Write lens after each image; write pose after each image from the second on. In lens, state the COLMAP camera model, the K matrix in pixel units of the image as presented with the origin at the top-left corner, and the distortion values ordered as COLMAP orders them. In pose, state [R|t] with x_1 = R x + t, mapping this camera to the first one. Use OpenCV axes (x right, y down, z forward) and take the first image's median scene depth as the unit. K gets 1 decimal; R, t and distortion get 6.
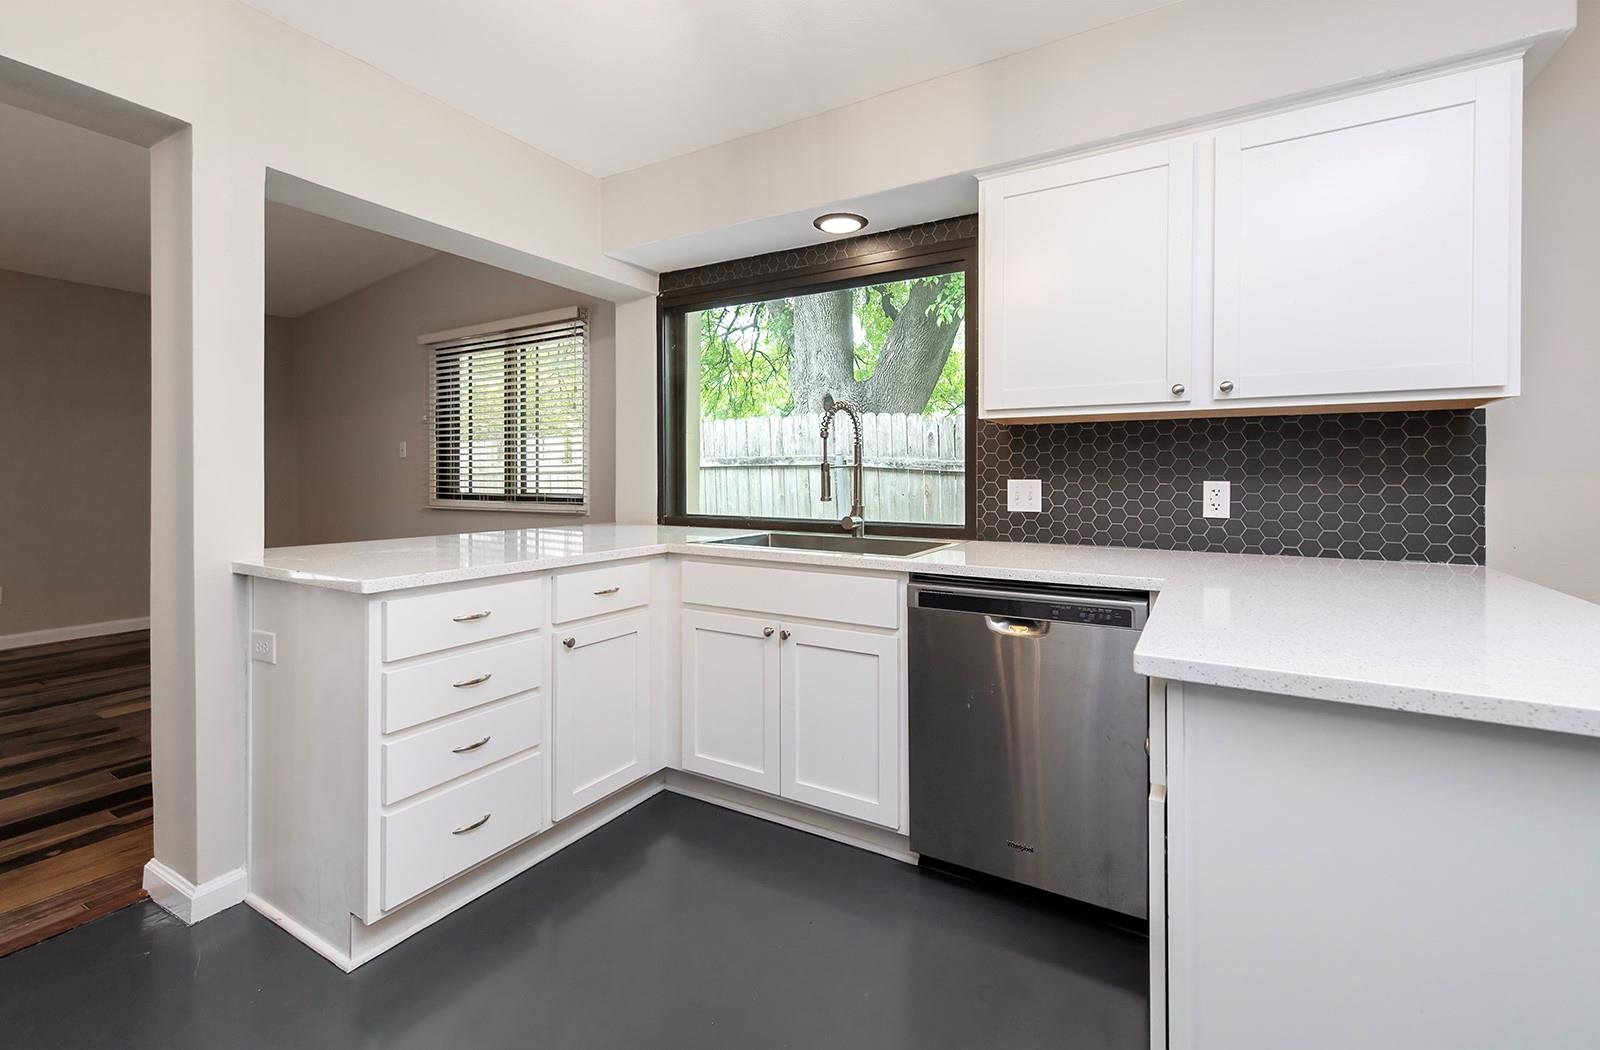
lens RADIAL K [[653.4, 0, 829.5], [0, 653.4, 478.7], [0, 0, 1]] dist [0.006754, -0.000876]
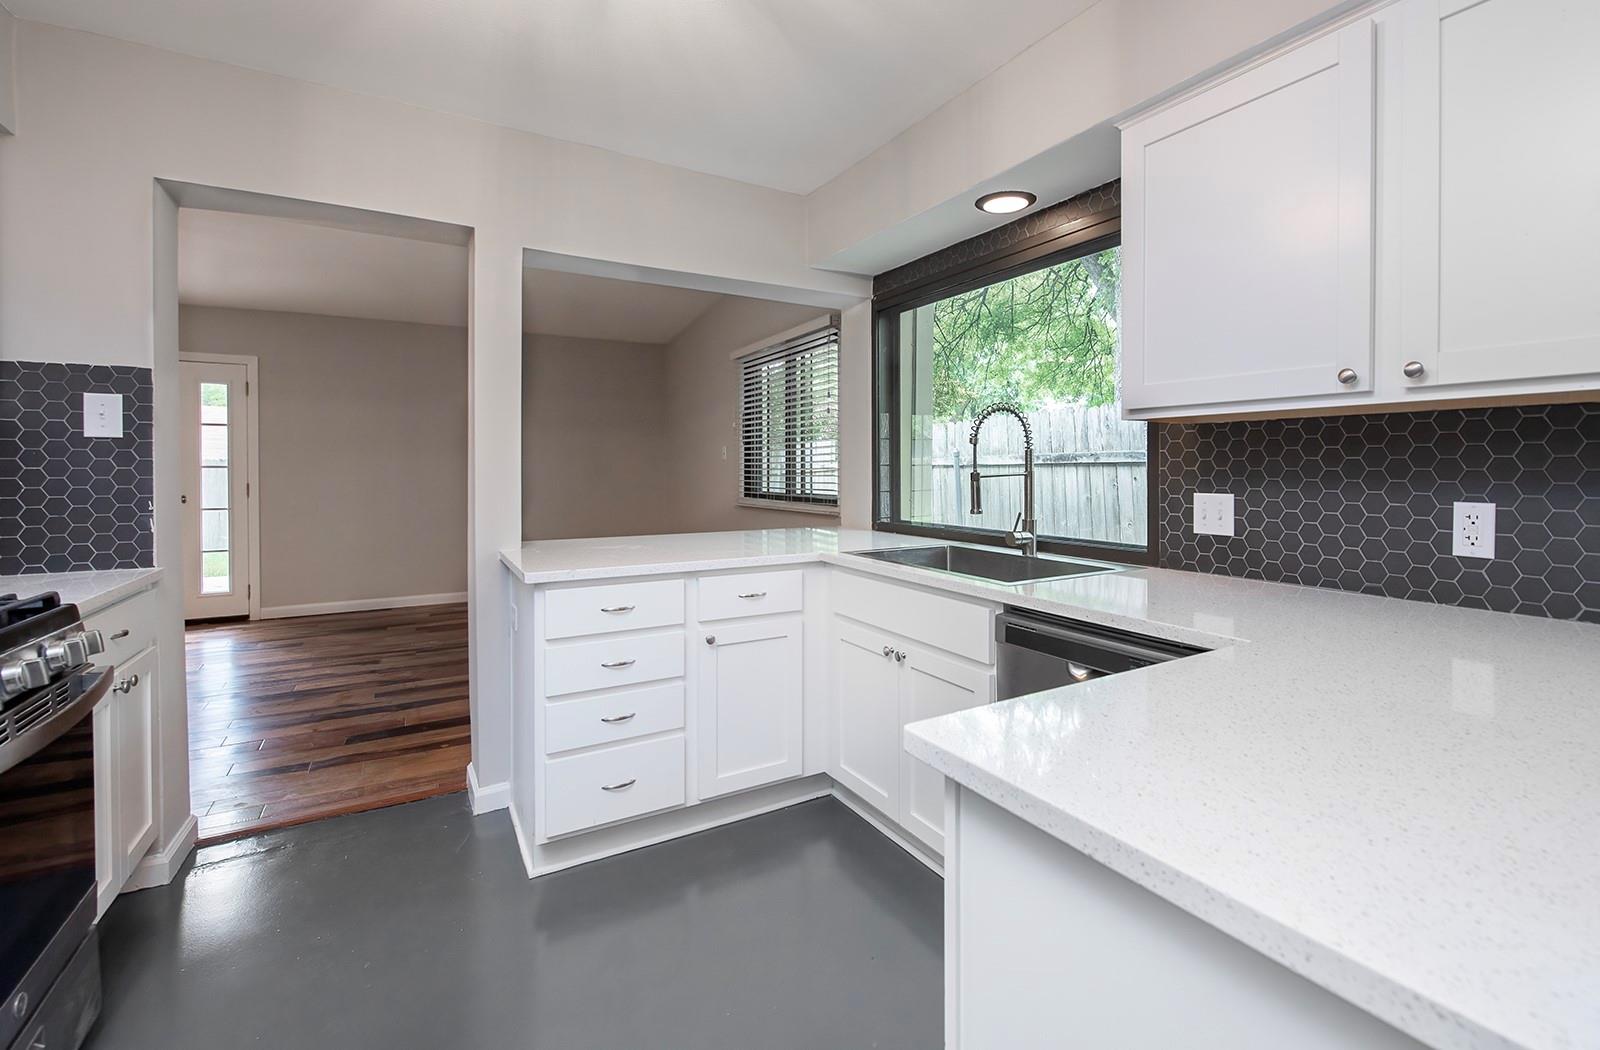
lens RADIAL K [[711.6, 0, 870.7], [0, 711.6, 474.1], [0, 0, 1]] dist [-0.010877, -0.000832]
pose [[0.886520, -0.000045, -0.462690, 0.331774], [0.001679, 0.999994, 0.003121, -0.025536], [0.462687, -0.003544, 0.886515, 0.060449]]
